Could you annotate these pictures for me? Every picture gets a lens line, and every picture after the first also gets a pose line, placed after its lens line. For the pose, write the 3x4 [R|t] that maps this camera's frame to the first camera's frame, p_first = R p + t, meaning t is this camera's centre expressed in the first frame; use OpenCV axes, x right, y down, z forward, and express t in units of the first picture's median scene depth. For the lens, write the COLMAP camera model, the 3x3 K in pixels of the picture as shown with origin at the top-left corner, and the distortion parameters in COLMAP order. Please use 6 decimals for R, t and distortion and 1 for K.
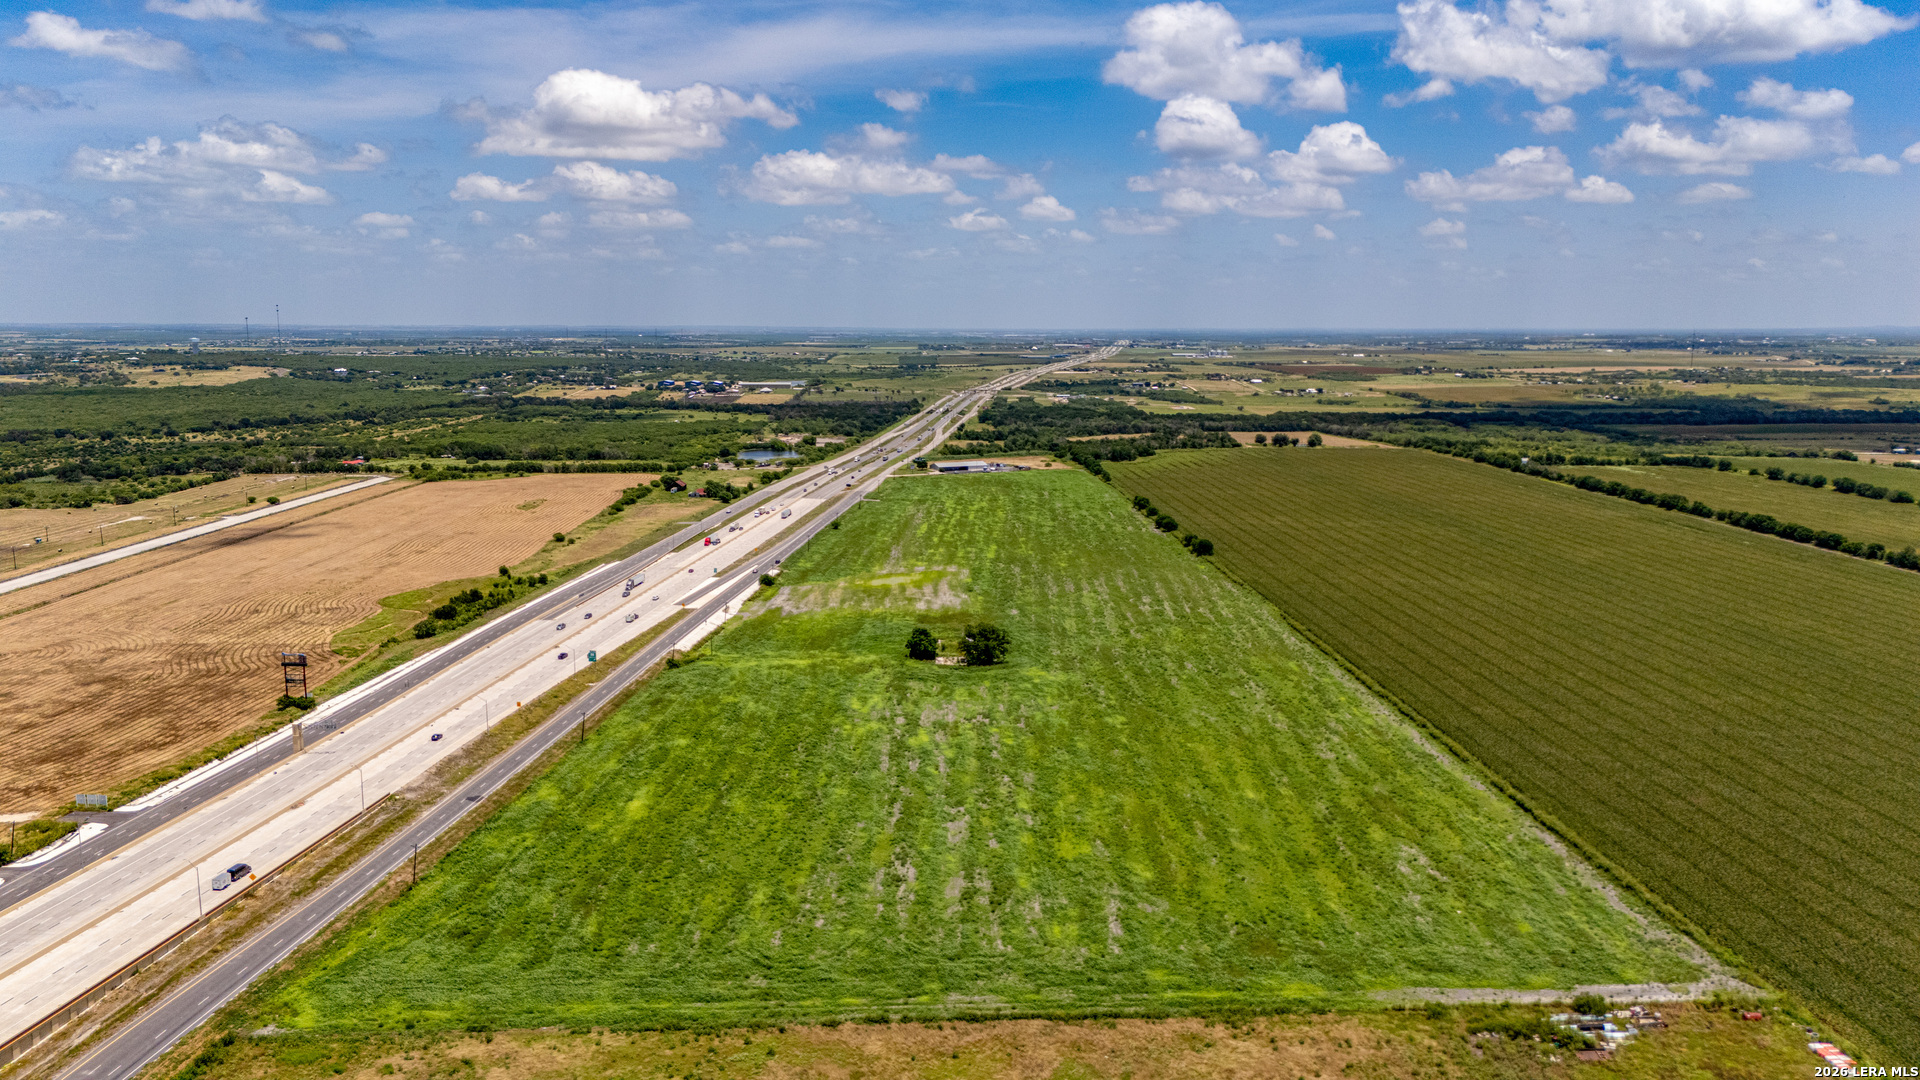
lens RADIAL K [[1400.9, 0, 960.0], [0, 1400.9, 540.0], [0, 0, 1]] dist [0.073043, -0.066450]
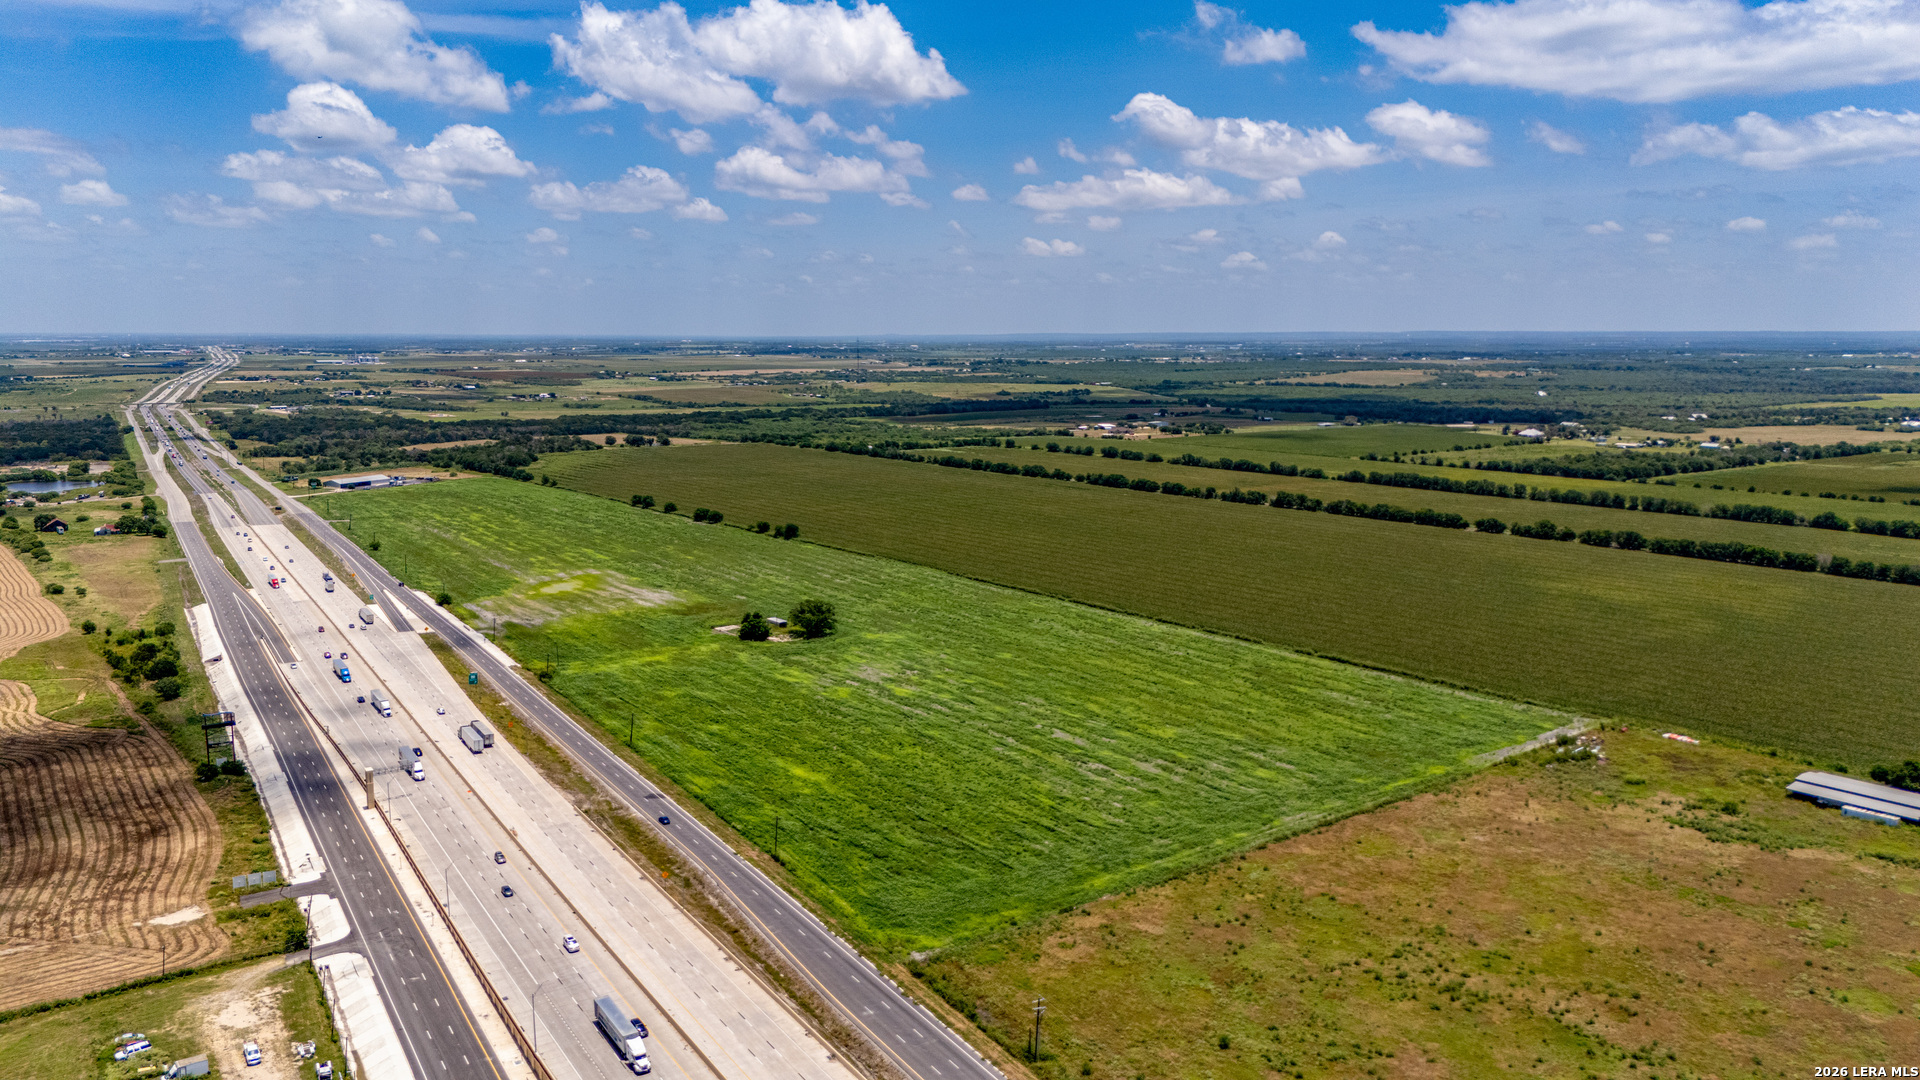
lens RADIAL K [[1377.3, 0, 960.4], [0, 1377.3, 592.6], [0, 0, 1]] dist [0.098962, -0.125719]
pose [[0.815313, -0.110668, 0.568347, -0.679071], [0.090978, 0.993857, 0.063012, -0.005525], [-0.571829, 0.000333, 0.820373, 0.050702]]
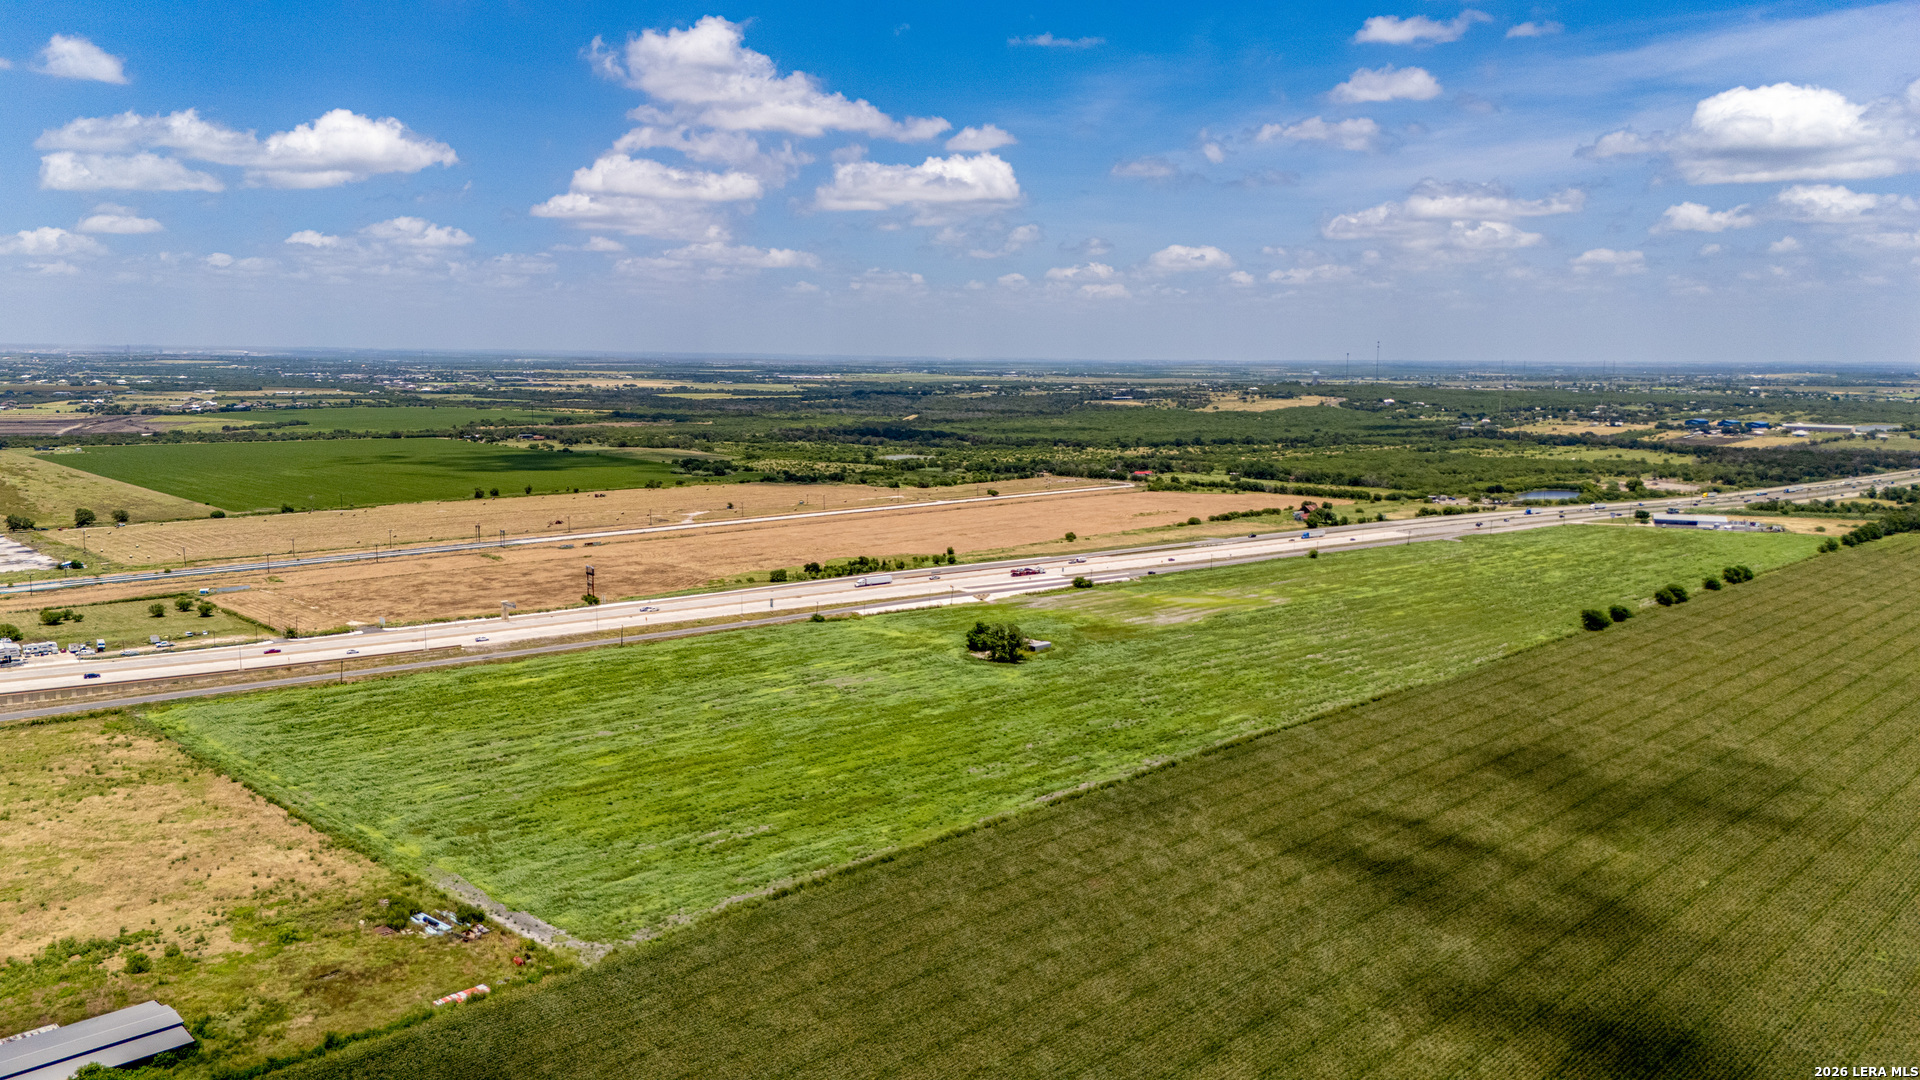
lens RADIAL K [[1370.2, 0, 960.0], [0, 1370.2, 540.0], [0, 0, 1]] dist [0.061848, -0.071719]
pose [[0.687112, 0.102065, -0.719347, 1.007358], [-0.117905, 0.992624, 0.028218, -0.042074], [0.716921, 0.065426, 0.694077, 0.312728]]
